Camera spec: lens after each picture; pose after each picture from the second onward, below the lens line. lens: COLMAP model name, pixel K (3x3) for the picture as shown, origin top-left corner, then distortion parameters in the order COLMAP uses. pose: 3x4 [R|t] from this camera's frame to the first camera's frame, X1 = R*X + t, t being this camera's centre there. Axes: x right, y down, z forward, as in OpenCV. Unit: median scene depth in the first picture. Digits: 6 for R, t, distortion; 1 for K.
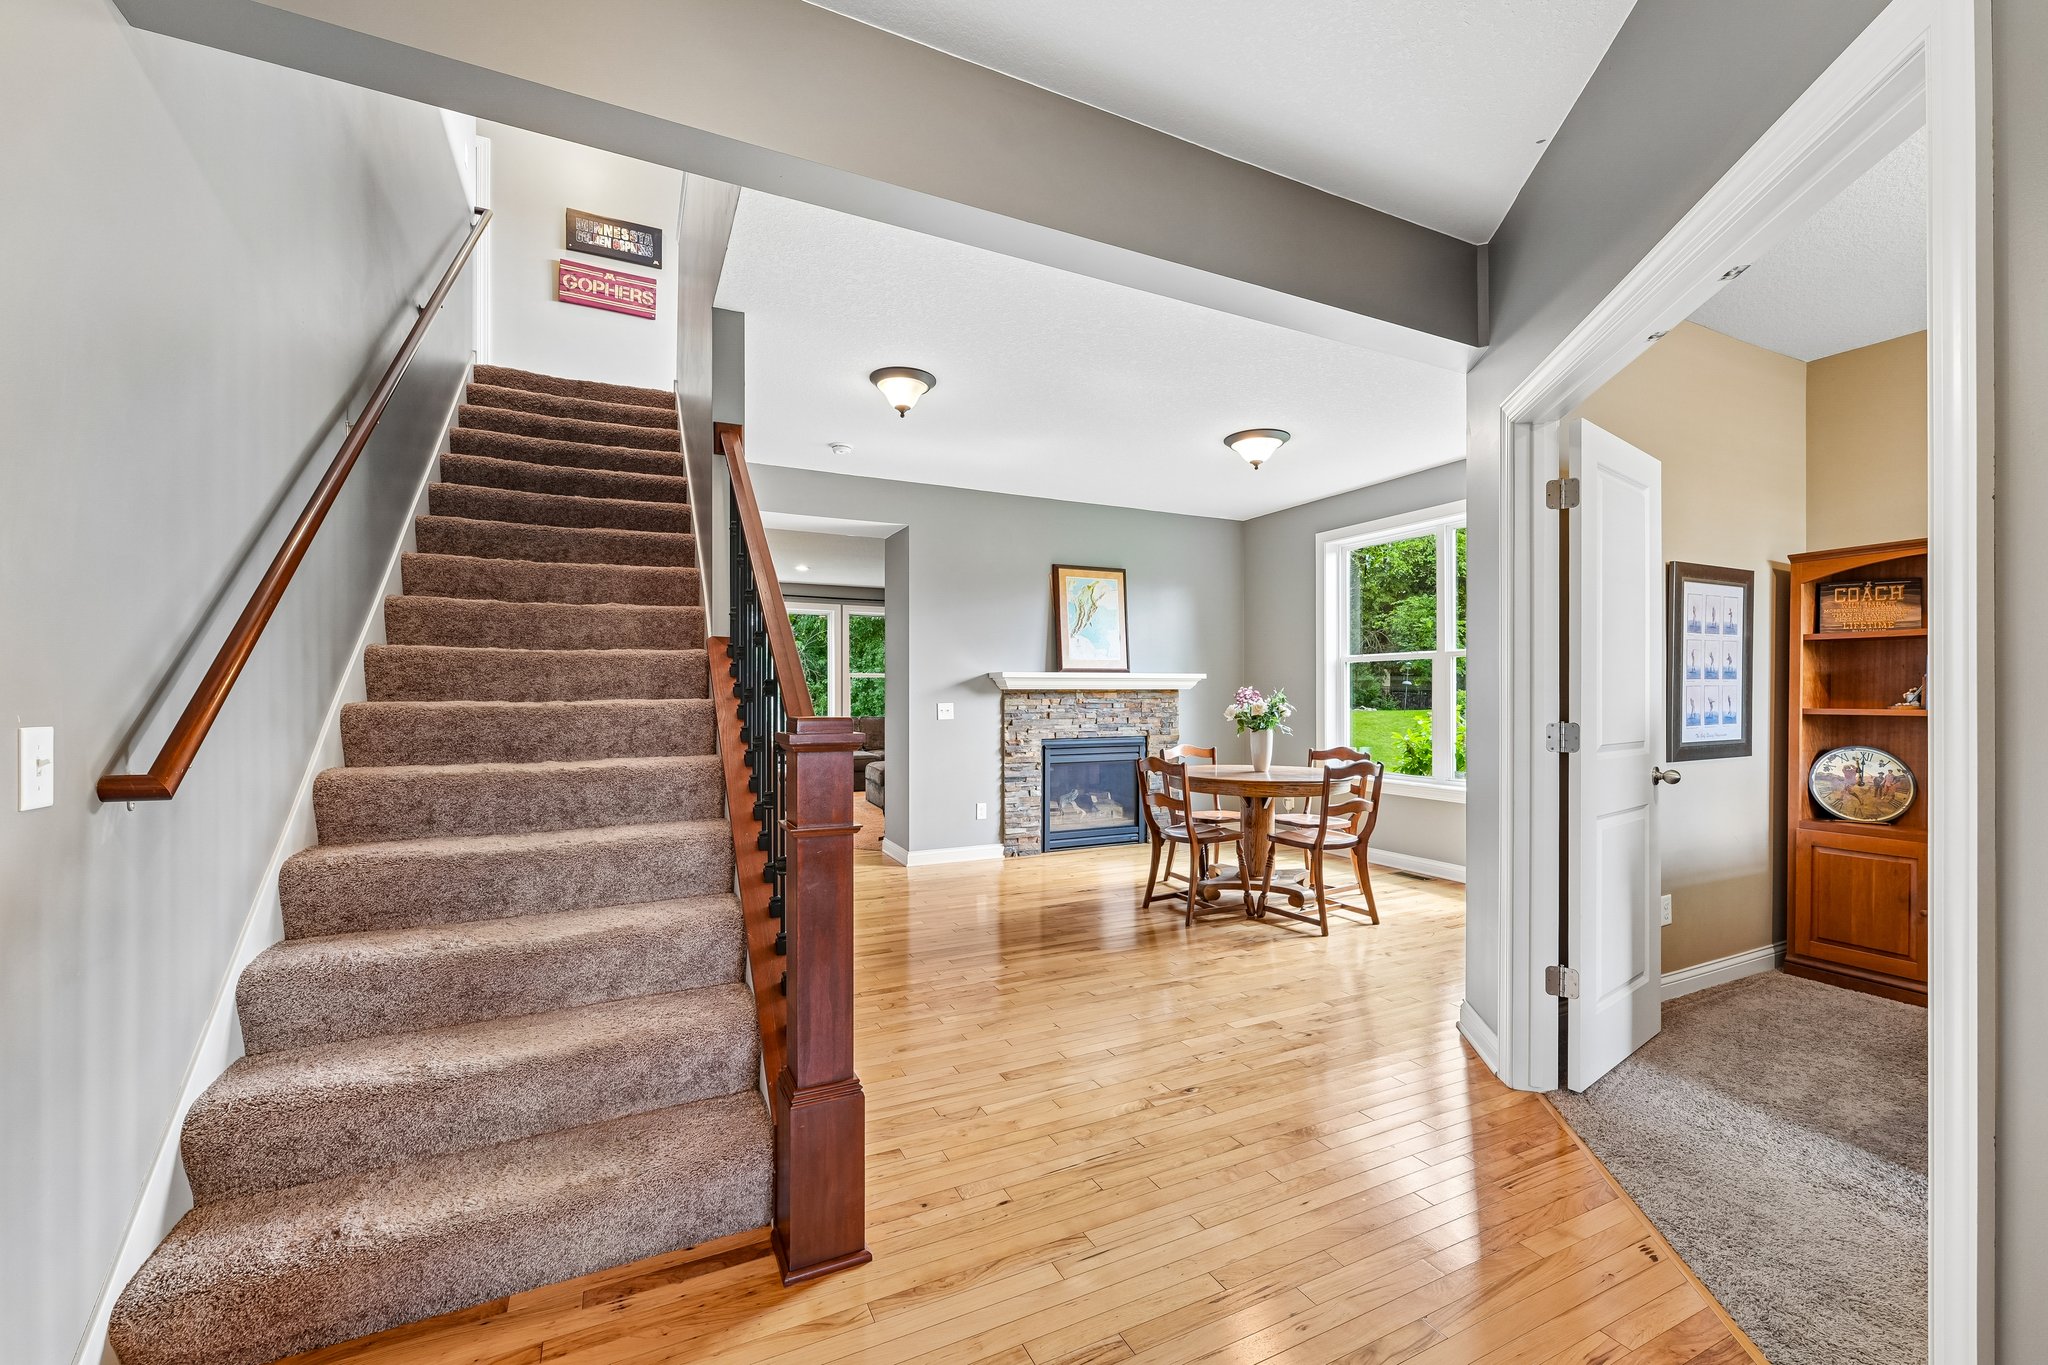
lens RADIAL K [[841.2, 0, 1025.3], [0, 841.2, 691.0], [0, 0, 1]] dist [0.000594, 0.000044]
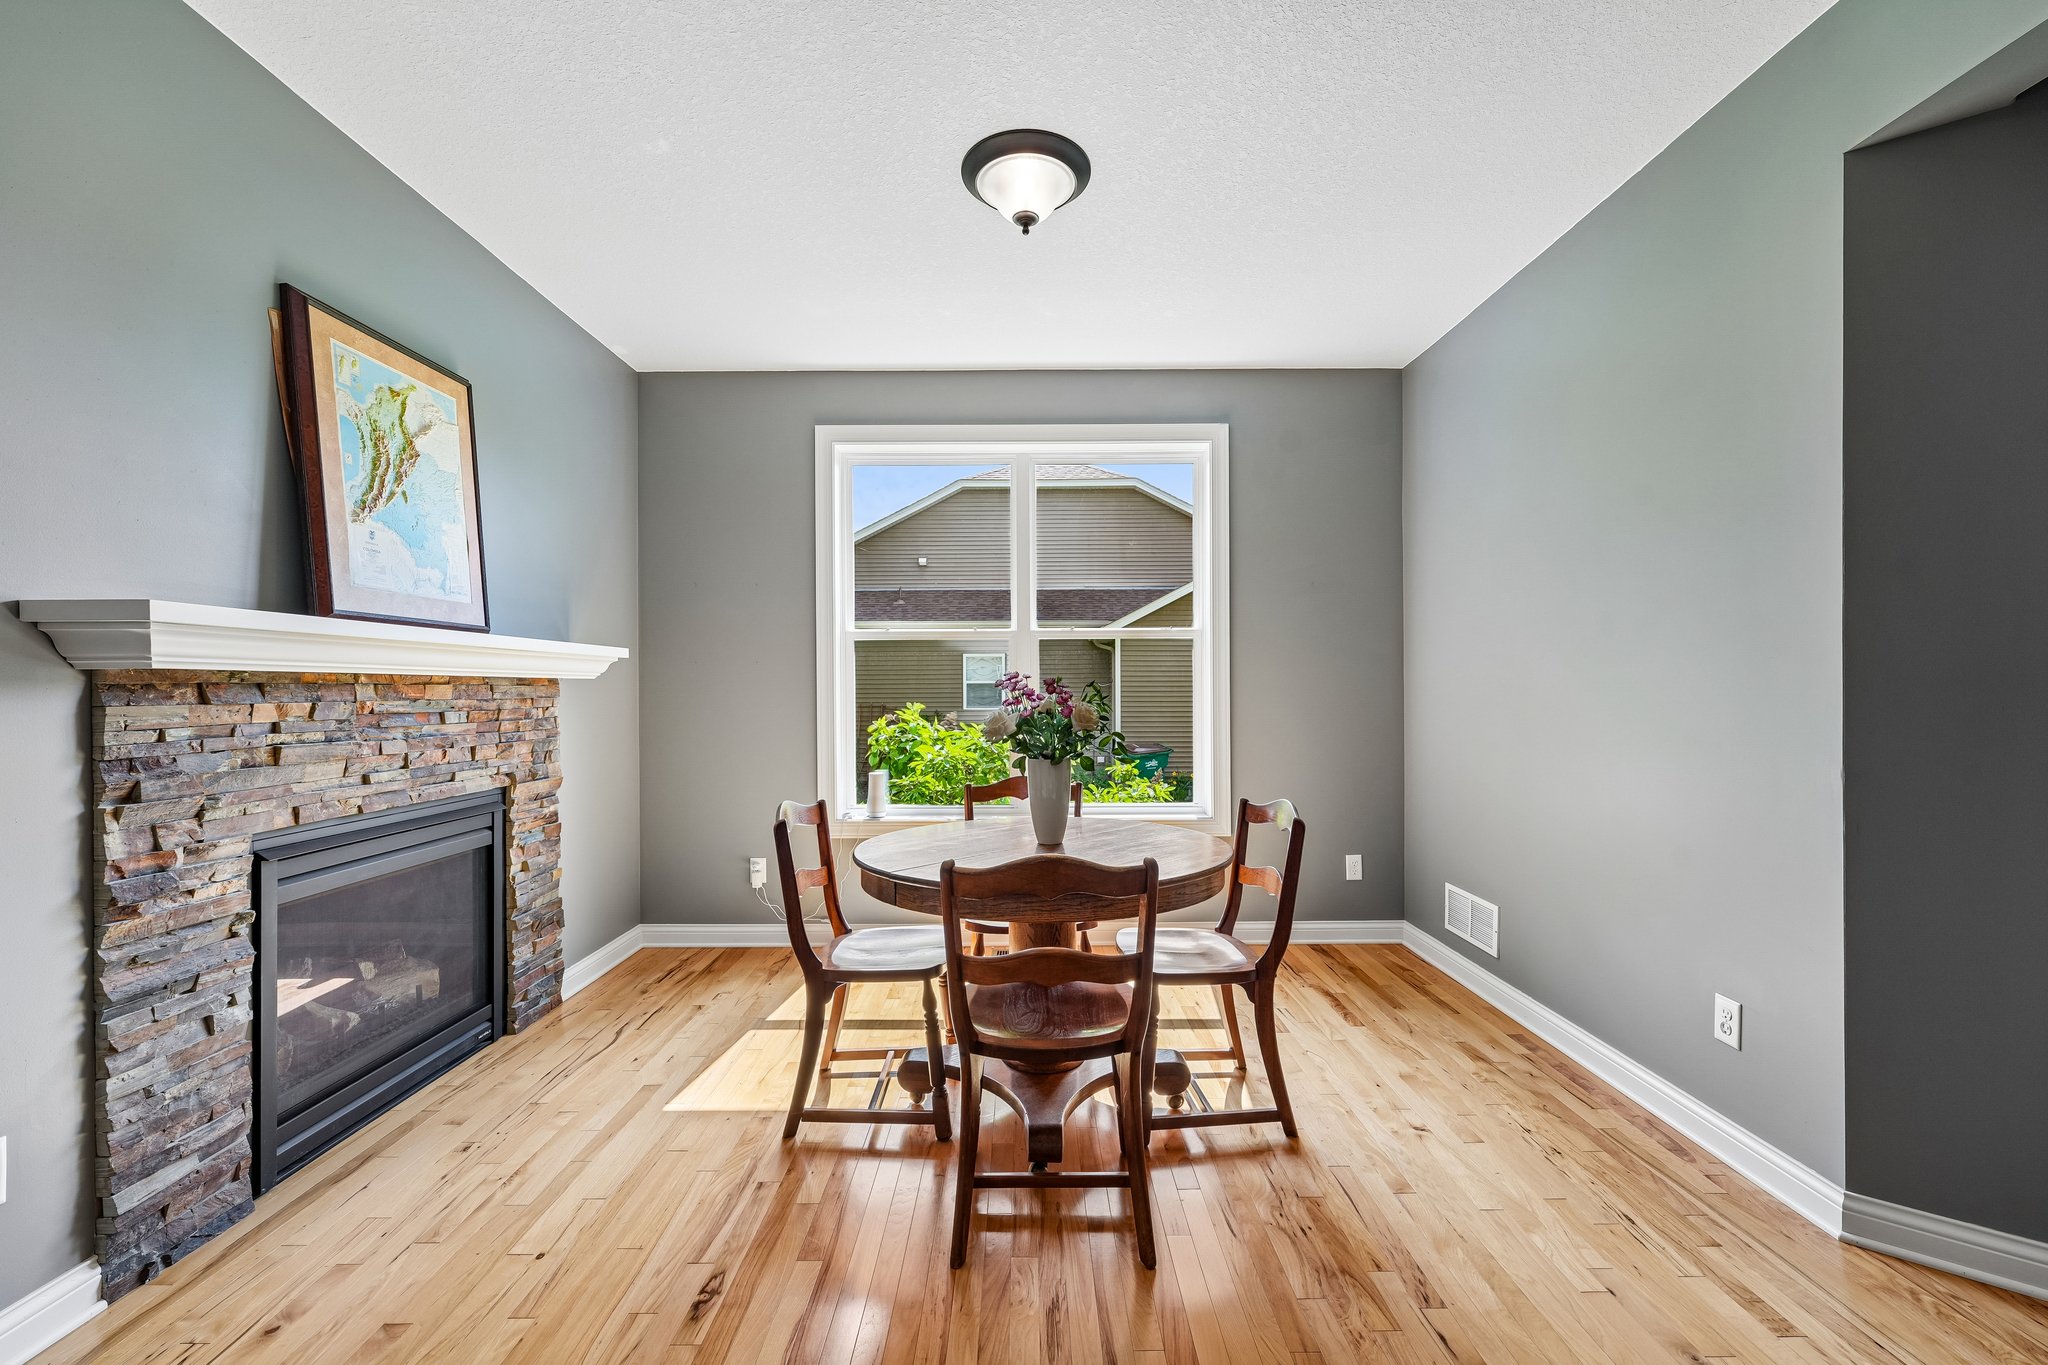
lens RADIAL K [[841.2, 0, 1025.3], [0, 841.2, 691.0], [0, 0, 1]] dist [0.000594, 0.000044]
pose [[0.445646, 0.000580, 0.895209, -0.129008], [-0.001569, 0.999999, 0.000133, 0.004462], [-0.895208, -0.001464, 0.445646, 0.606430]]
